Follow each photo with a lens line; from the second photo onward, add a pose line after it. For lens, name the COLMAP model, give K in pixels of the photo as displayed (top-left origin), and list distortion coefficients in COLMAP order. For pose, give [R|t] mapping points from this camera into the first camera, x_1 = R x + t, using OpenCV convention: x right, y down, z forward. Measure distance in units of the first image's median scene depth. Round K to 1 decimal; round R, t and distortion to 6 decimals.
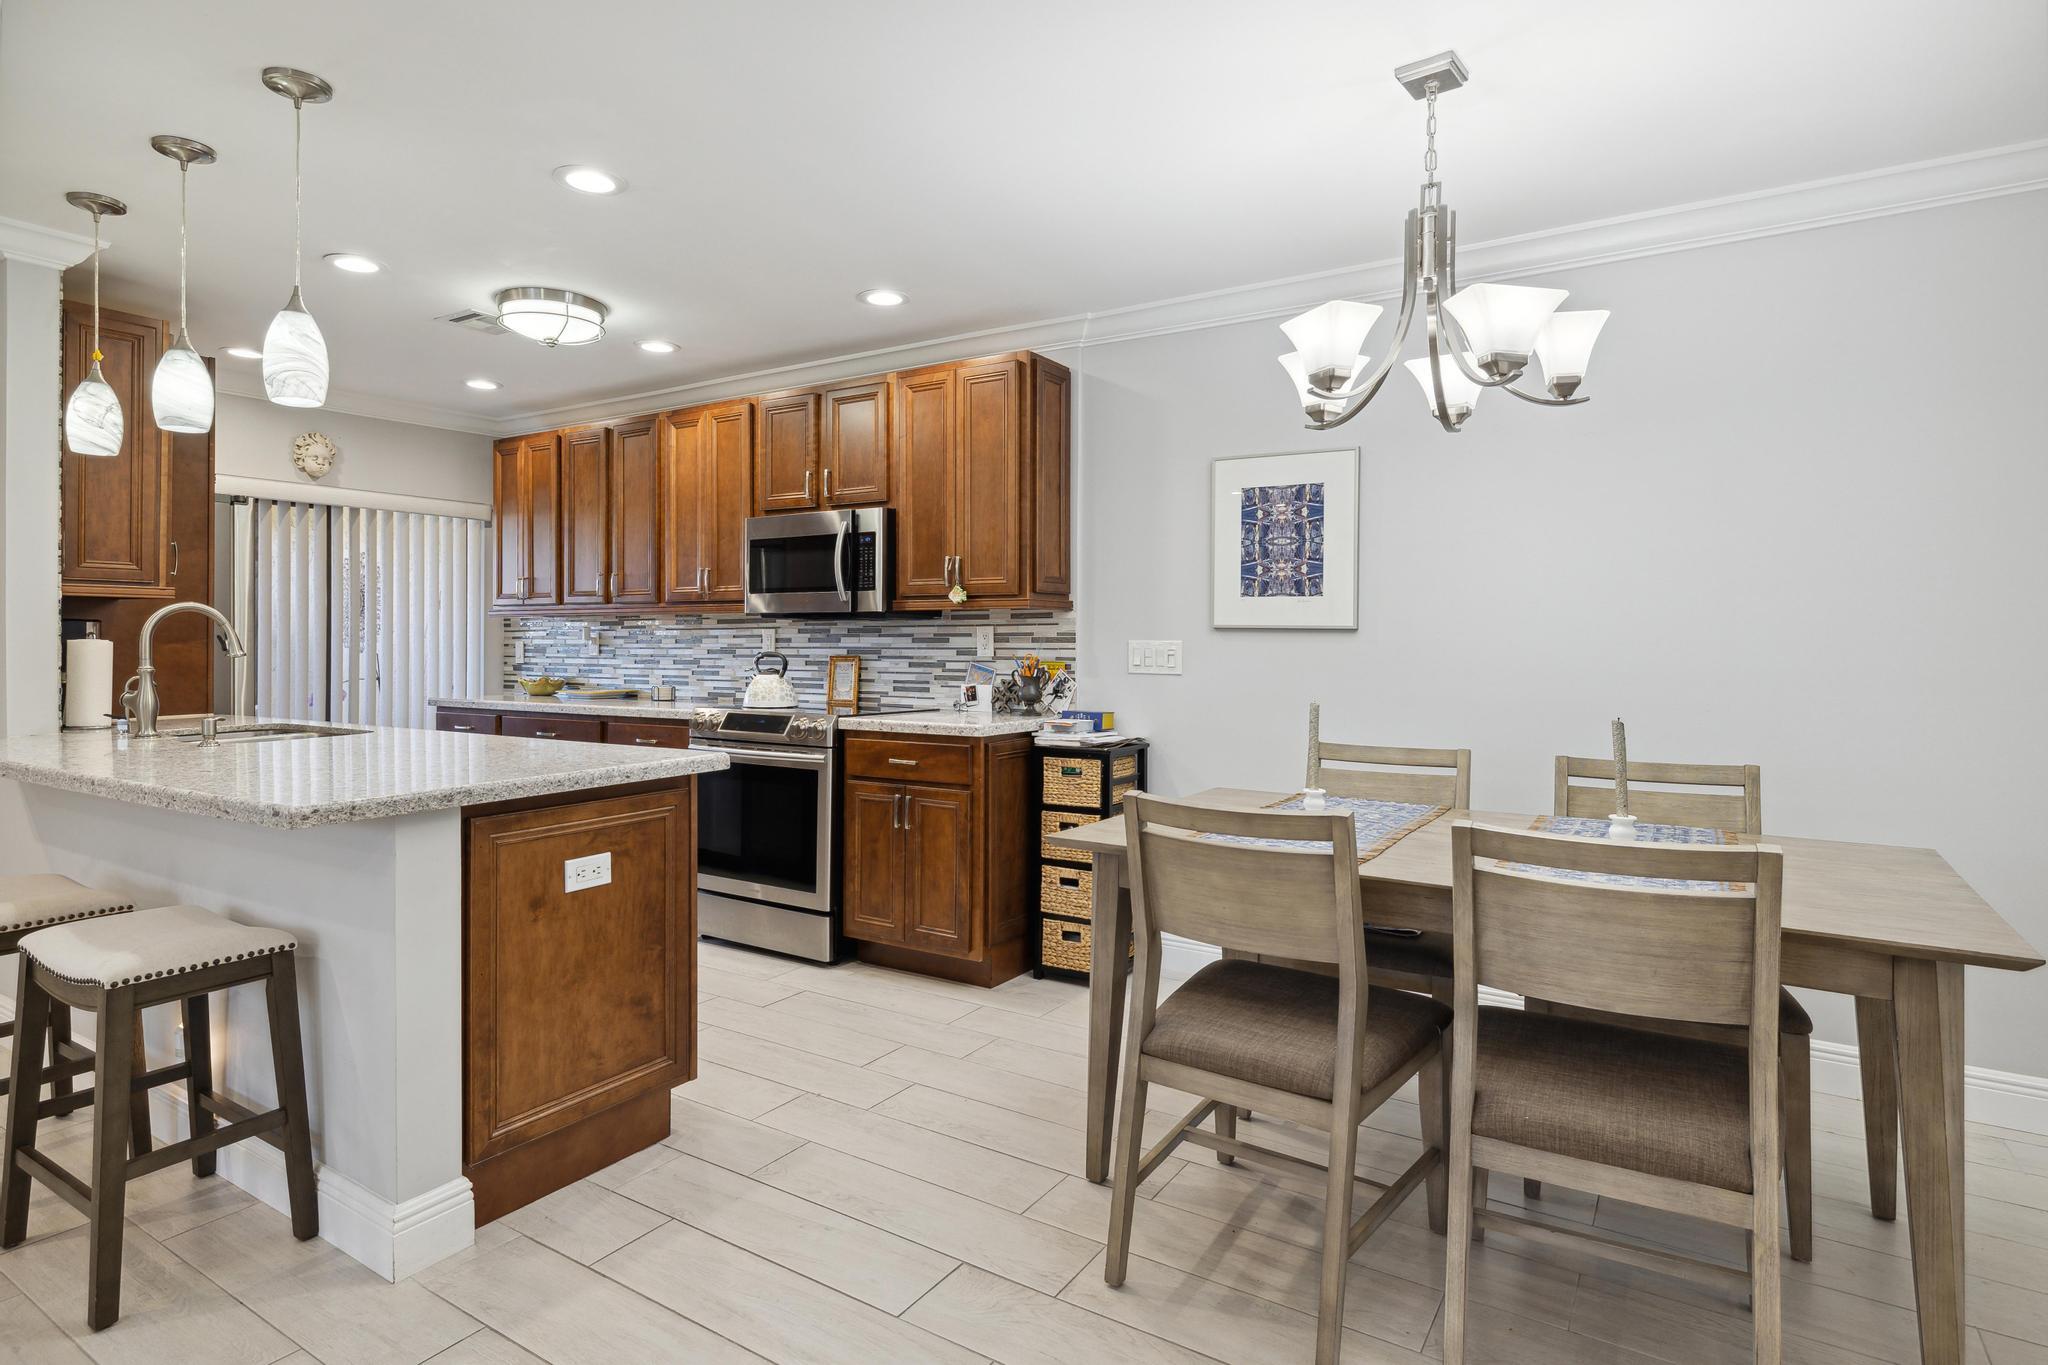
lens RADIAL K [[1071.8, 0, 1023.8], [0, 1071.8, 643.1], [0, 0, 1]] dist [-0.001109, 0.000076]
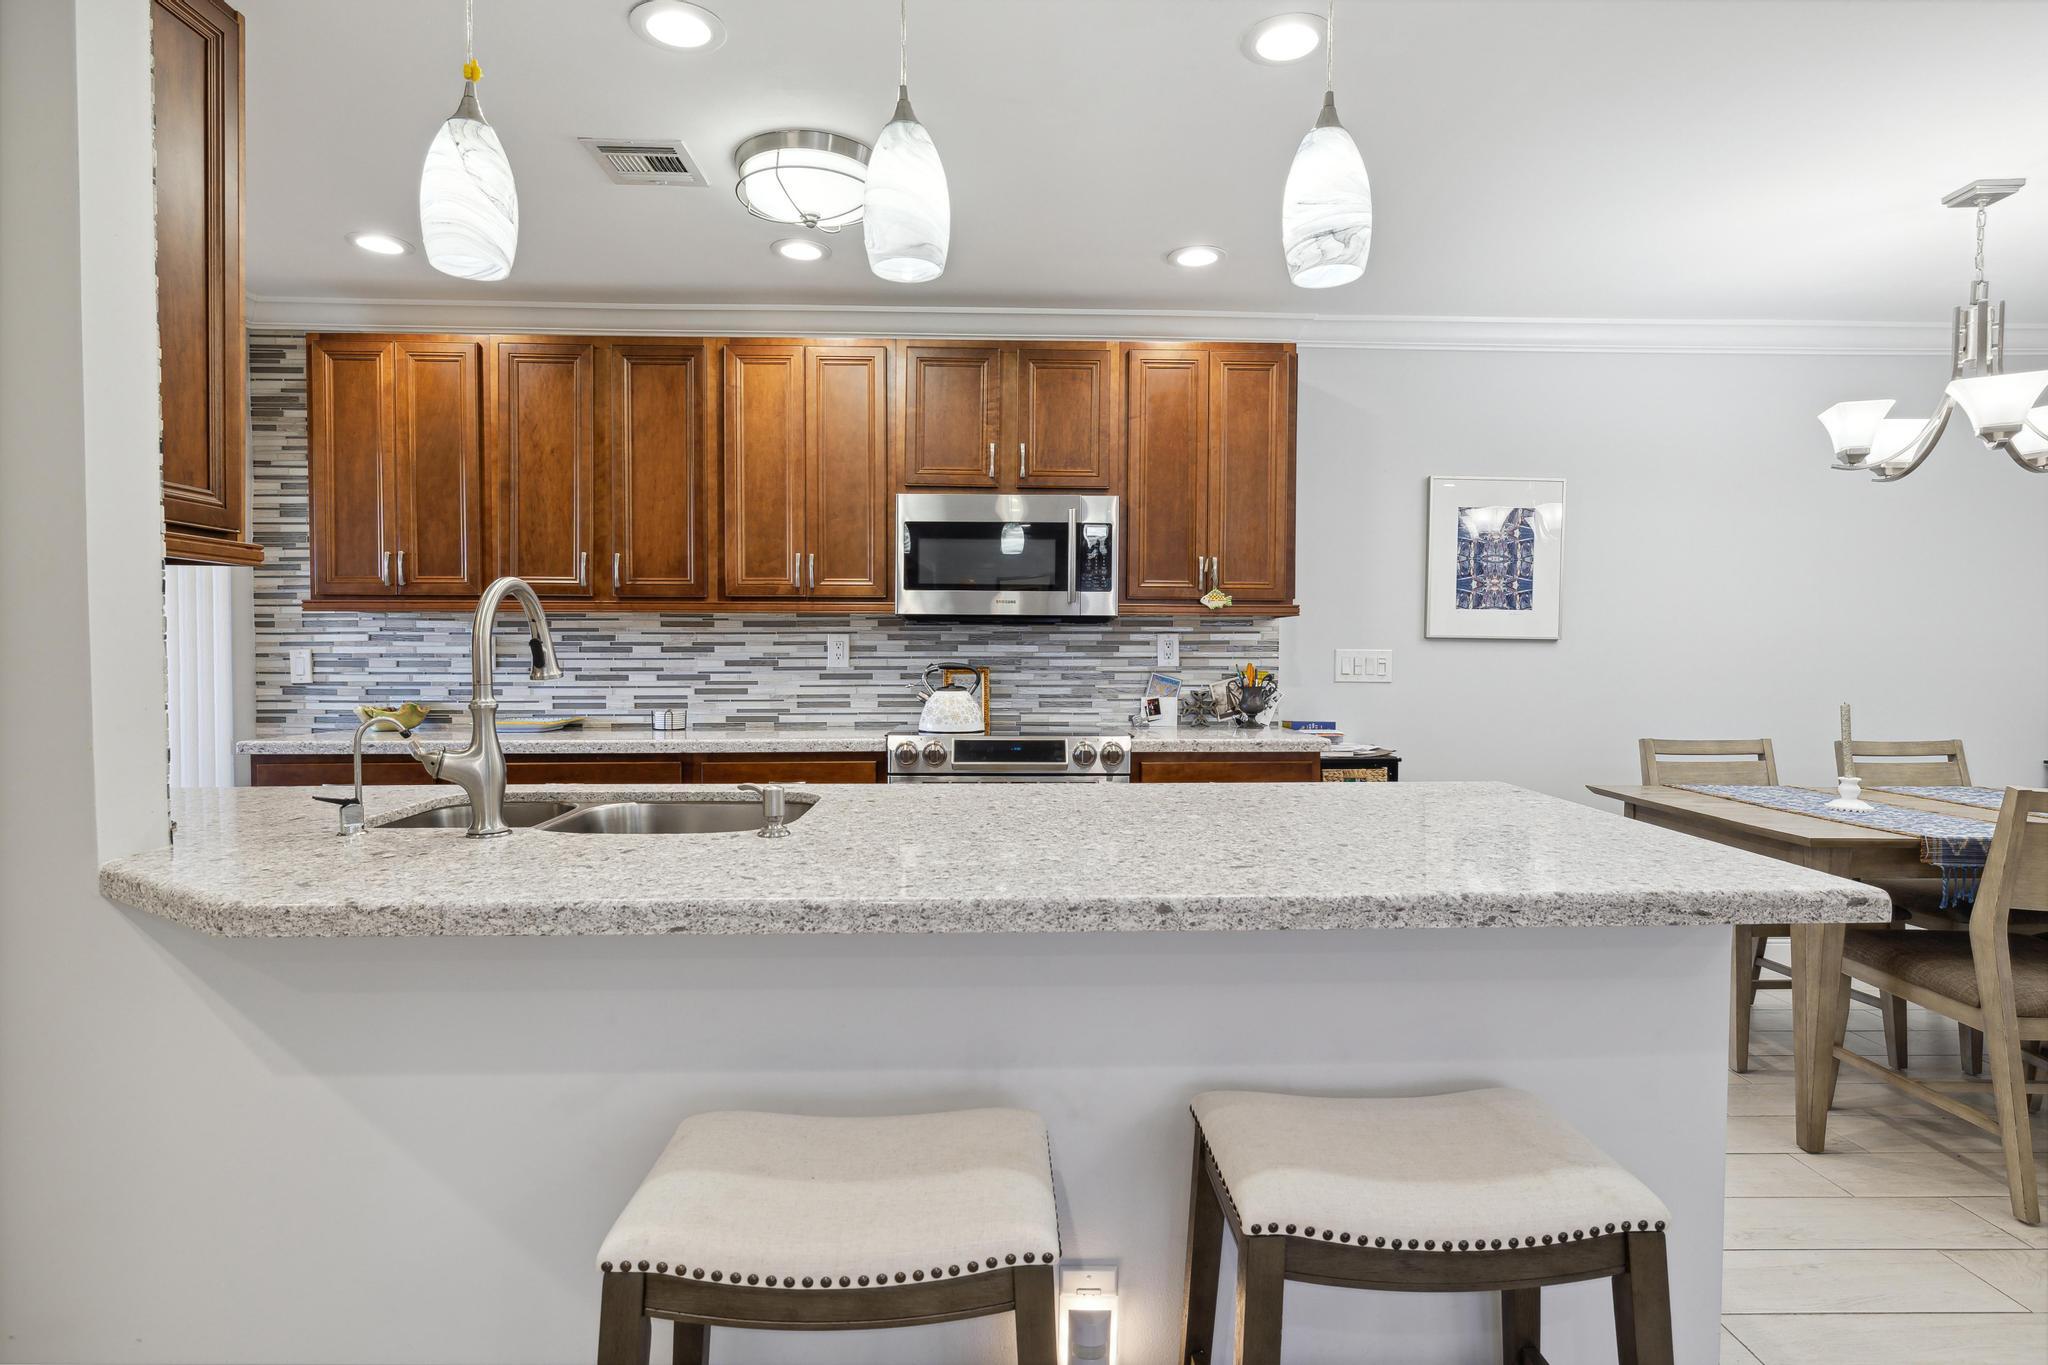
lens RADIAL K [[1053.6, 0, 1024.0], [0, 1053.6, 682.5], [0, 0, 1]] dist [-0.000657, -0.000119]
pose [[0.831336, -0.016809, 0.555516, -0.740182], [-0.000133, 0.999536, 0.030444, -0.001491], [-0.555770, -0.025383, 0.830949, 0.361001]]
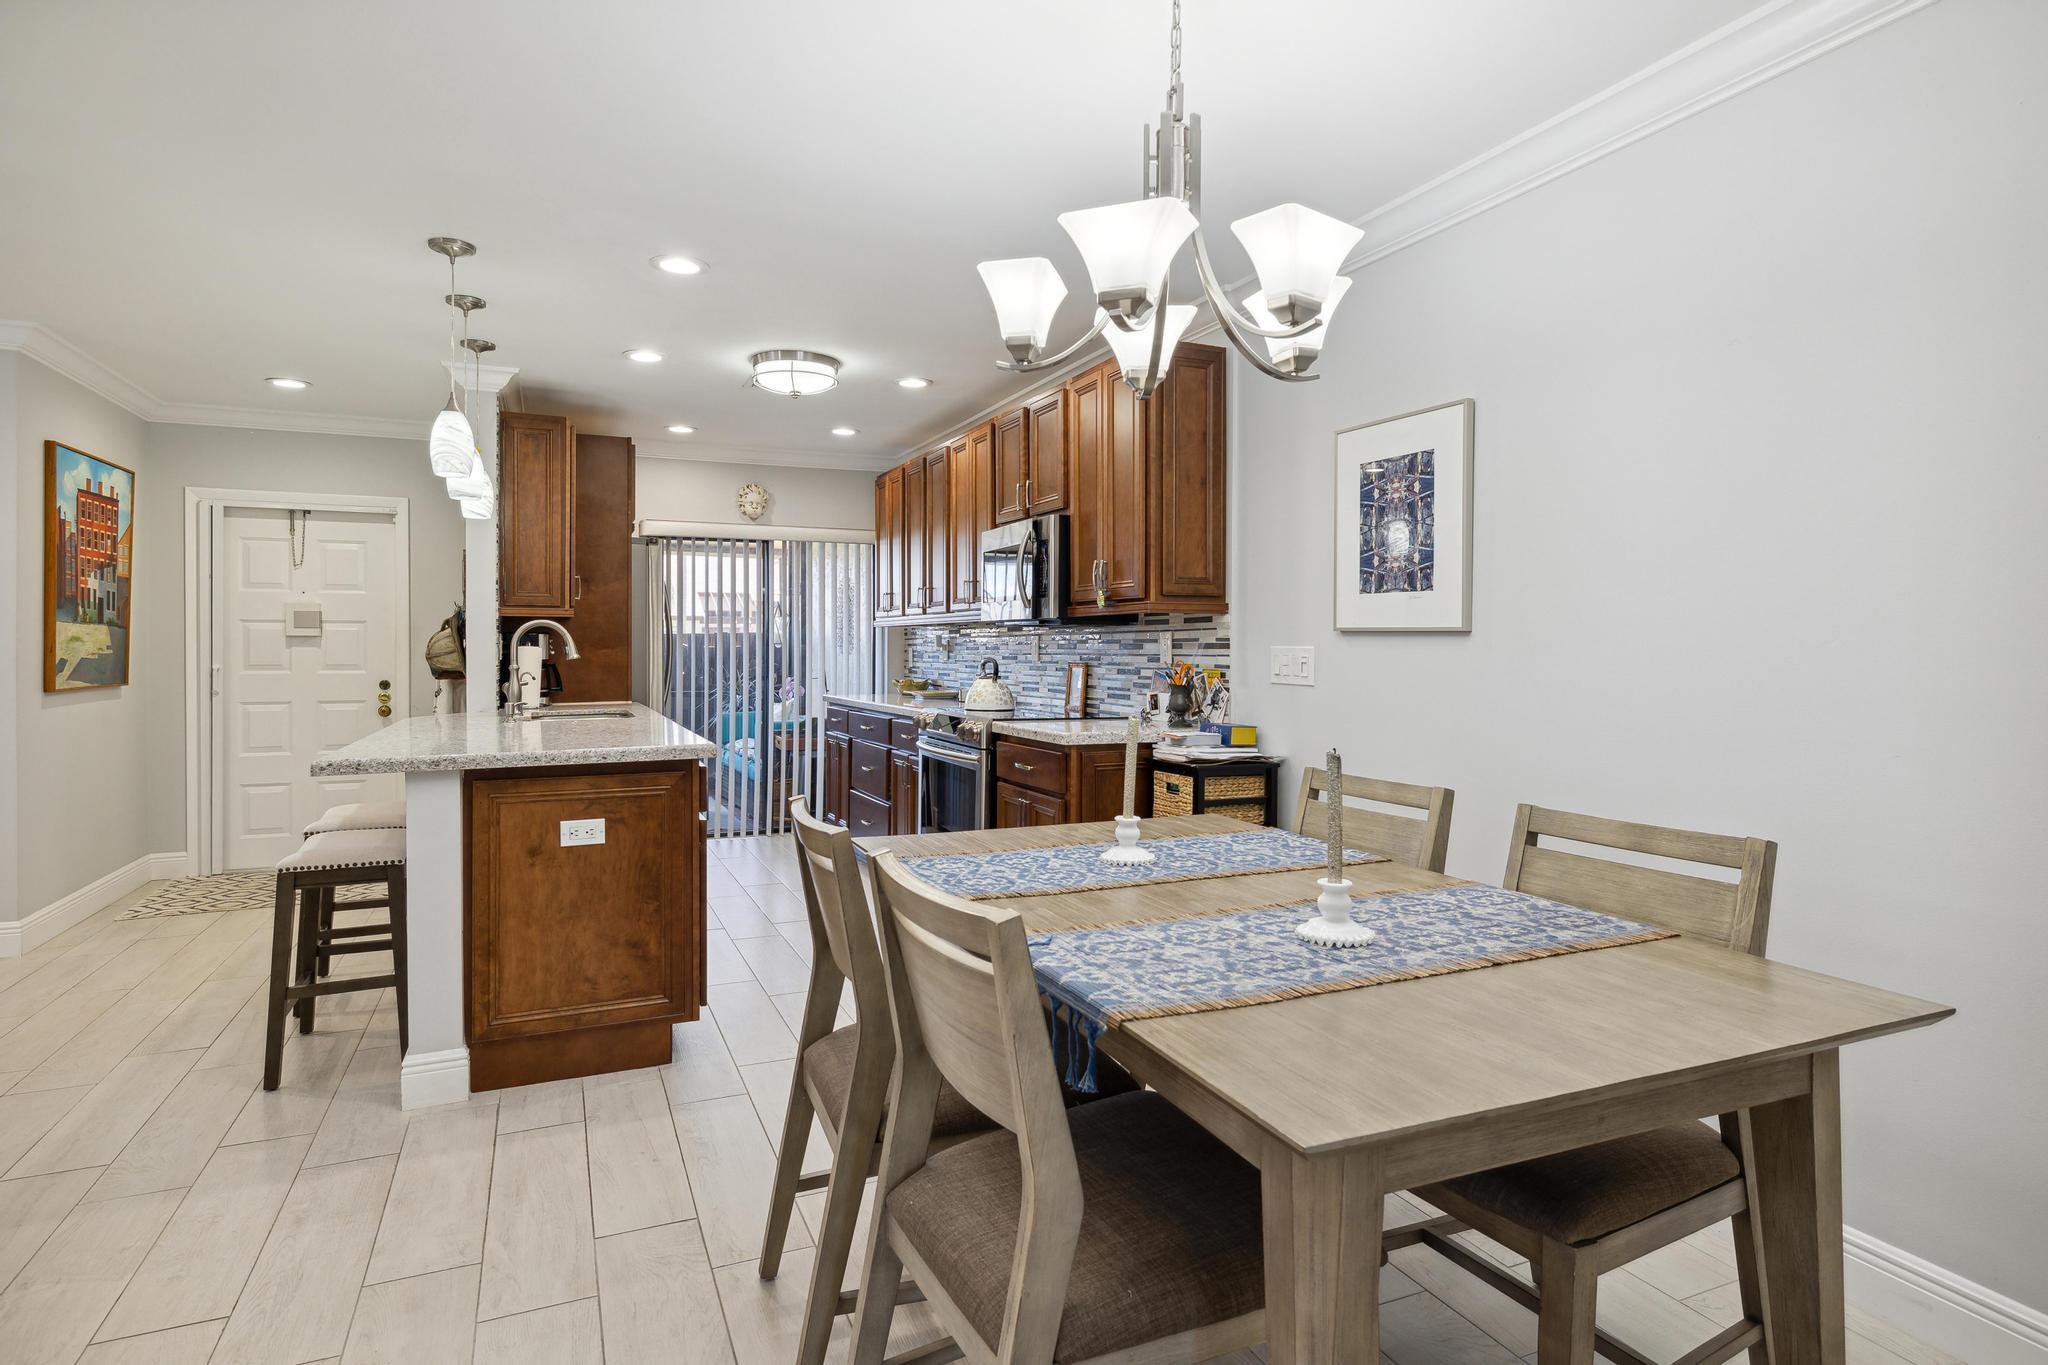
lens RADIAL K [[1090.6, 0, 1025.9], [0, 1090.6, 654.5], [0, 0, 1]] dist [0.002022, 0.000040]
pose [[0.832672, 0.002505, -0.553760, 0.455594], [-0.000394, 0.999992, 0.003931, 0.001002], [0.553766, -0.003055, 0.832667, 0.144273]]
